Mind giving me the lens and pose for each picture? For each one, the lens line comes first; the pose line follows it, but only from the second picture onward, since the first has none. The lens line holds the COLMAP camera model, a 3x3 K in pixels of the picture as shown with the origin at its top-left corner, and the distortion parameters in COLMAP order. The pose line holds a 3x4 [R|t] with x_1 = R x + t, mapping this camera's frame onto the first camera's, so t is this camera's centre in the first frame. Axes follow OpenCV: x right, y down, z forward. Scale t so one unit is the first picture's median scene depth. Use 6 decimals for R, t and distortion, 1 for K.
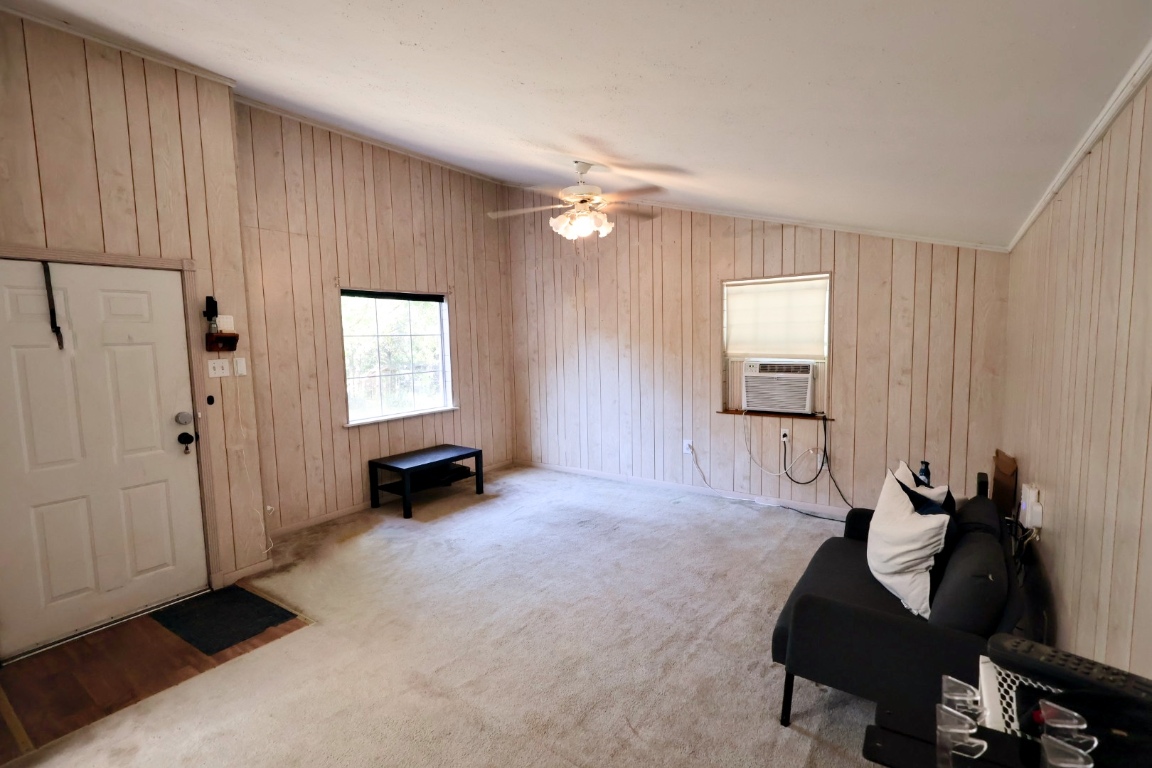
lens RADIAL K [[529.7, 0, 575.9], [0, 529.7, 384.1], [0, 0, 1]] dist [-0.012898, 0.003703]
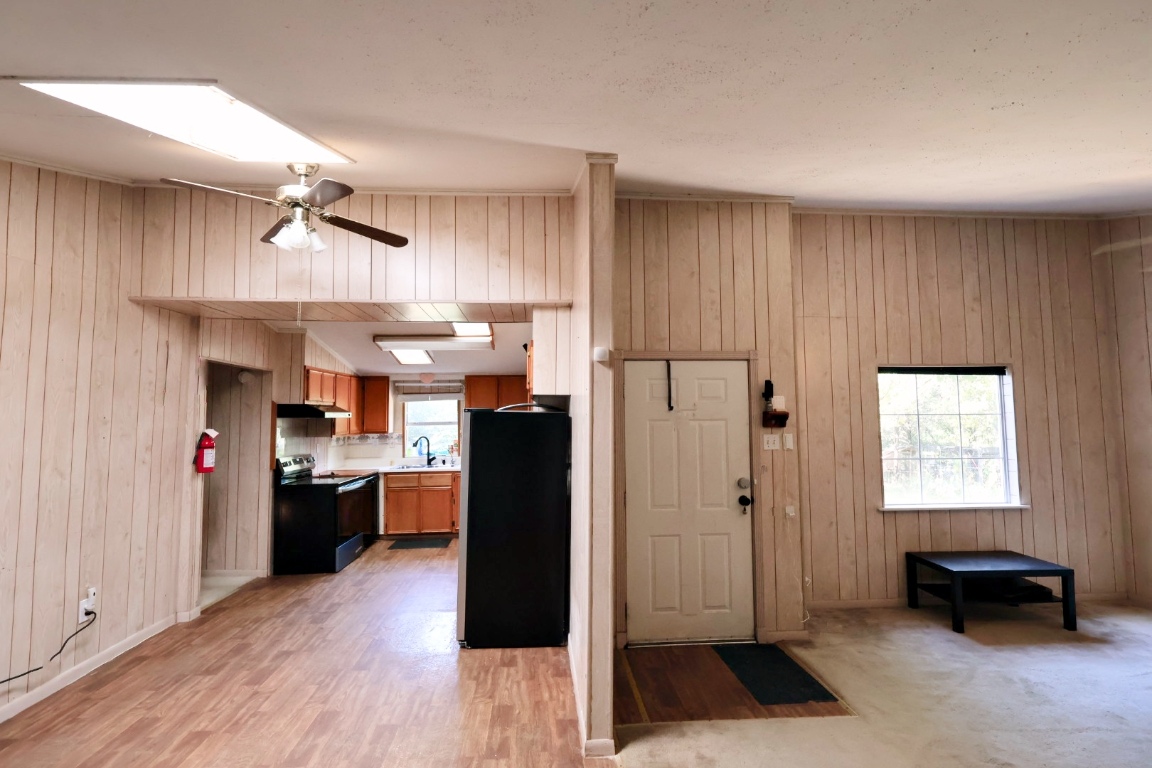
lens RADIAL K [[529.7, 0, 571.1], [0, 529.7, 382.7], [0, 0, 1]] dist [-0.012898, 0.003703]
pose [[0.621140, -0.033165, -0.782997, -0.035507], [-0.080353, 0.991144, -0.105724, -0.001073], [0.779569, 0.128585, 0.612974, -0.041207]]
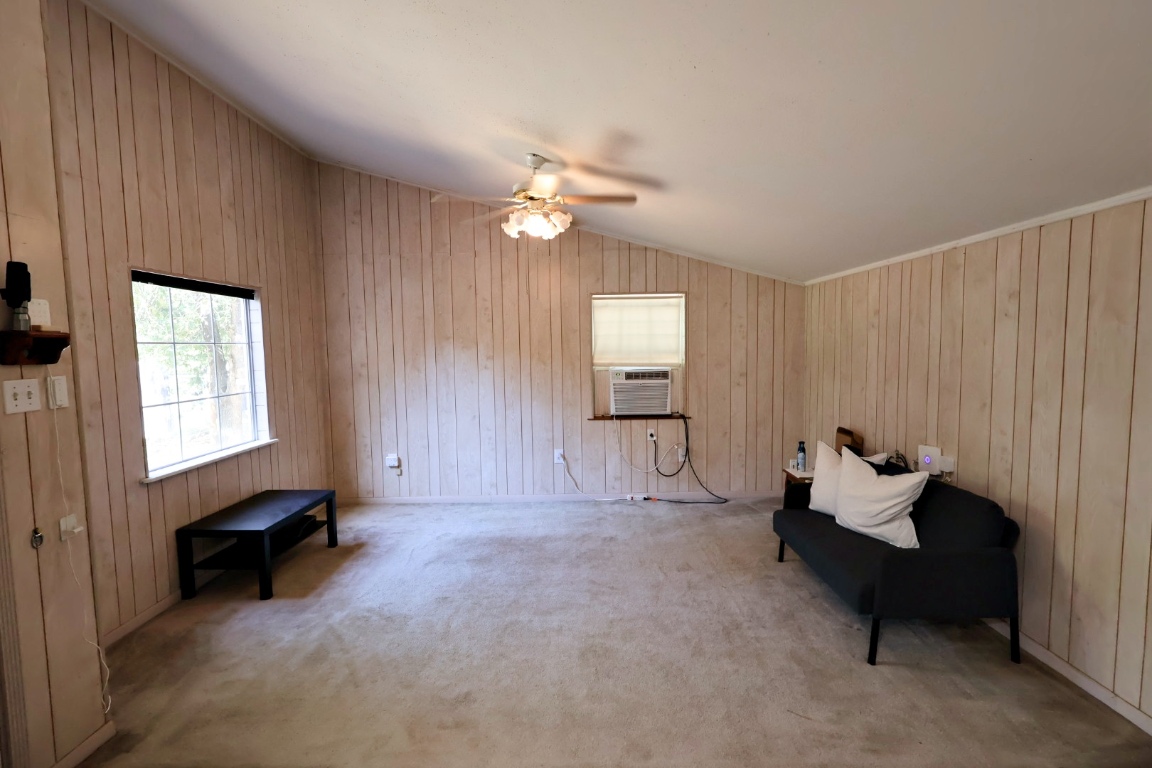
lens RADIAL K [[529.7, 0, 567.3], [0, 529.7, 385.5], [0, 0, 1]] dist [-0.012898, 0.003703]
pose [[0.819700, -0.035693, 0.571680, -0.397735], [0.051223, 0.998626, -0.011097, -0.004752], [-0.570498, 0.038379, 0.820402, 0.183732]]
